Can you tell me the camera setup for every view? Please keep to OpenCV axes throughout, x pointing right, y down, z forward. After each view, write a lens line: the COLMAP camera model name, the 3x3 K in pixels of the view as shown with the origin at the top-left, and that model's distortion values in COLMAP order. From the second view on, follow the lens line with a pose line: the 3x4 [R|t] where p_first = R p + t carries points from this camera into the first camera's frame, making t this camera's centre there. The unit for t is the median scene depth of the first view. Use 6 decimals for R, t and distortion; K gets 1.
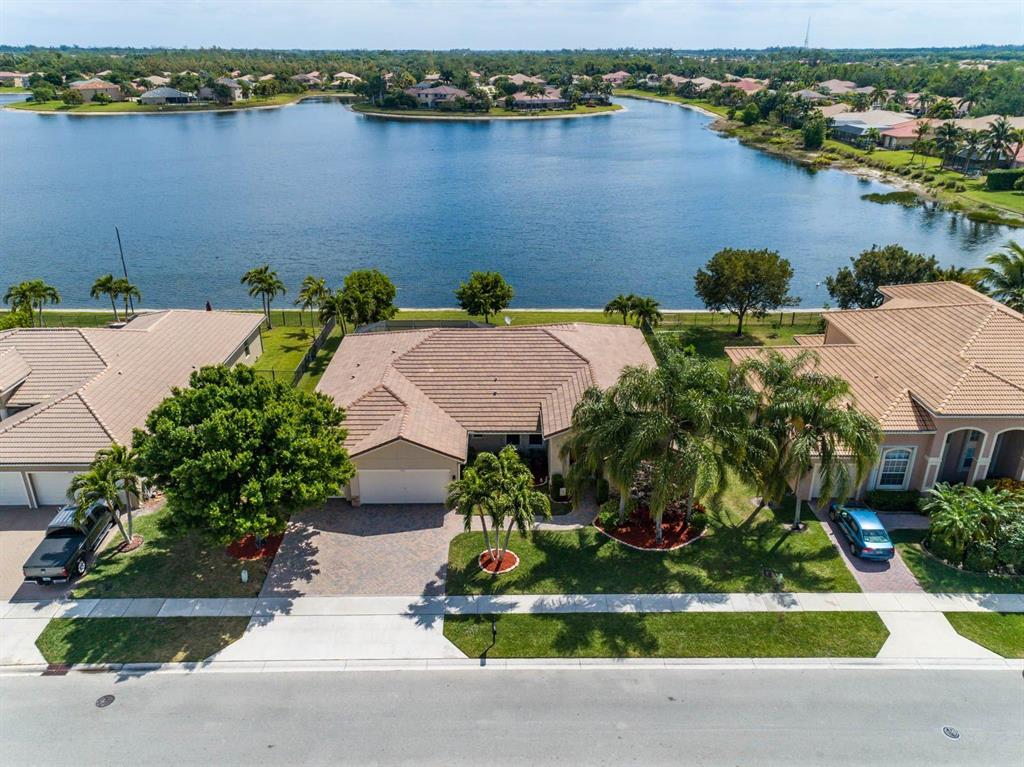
lens RADIAL K [[766.5, 0, 512.0], [0, 766.5, 383.5], [0, 0, 1]] dist [0.016843, 0.005388]
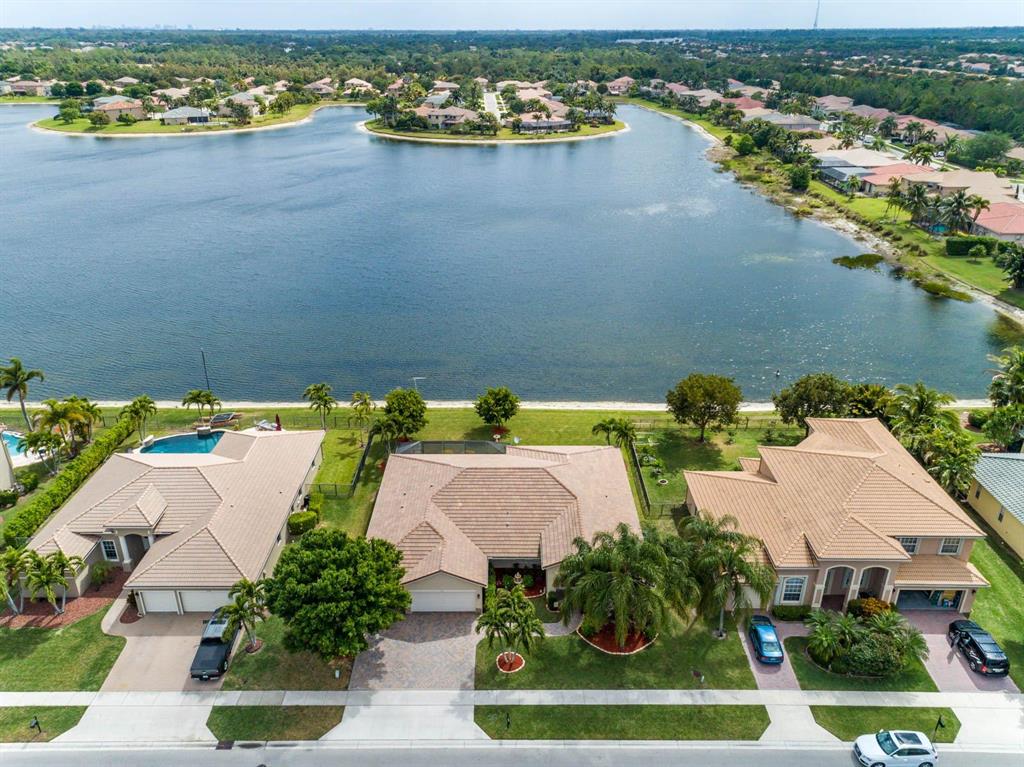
lens RADIAL K [[766.5, 0, 512.0], [0, 766.5, 383.5], [0, 0, 1]] dist [0.016843, 0.005388]
pose [[0.999969, 0.004182, -0.006711, -0.004894], [-0.004018, 0.999697, 0.024283, -0.232761], [0.006811, -0.024255, 0.999683, -0.307682]]
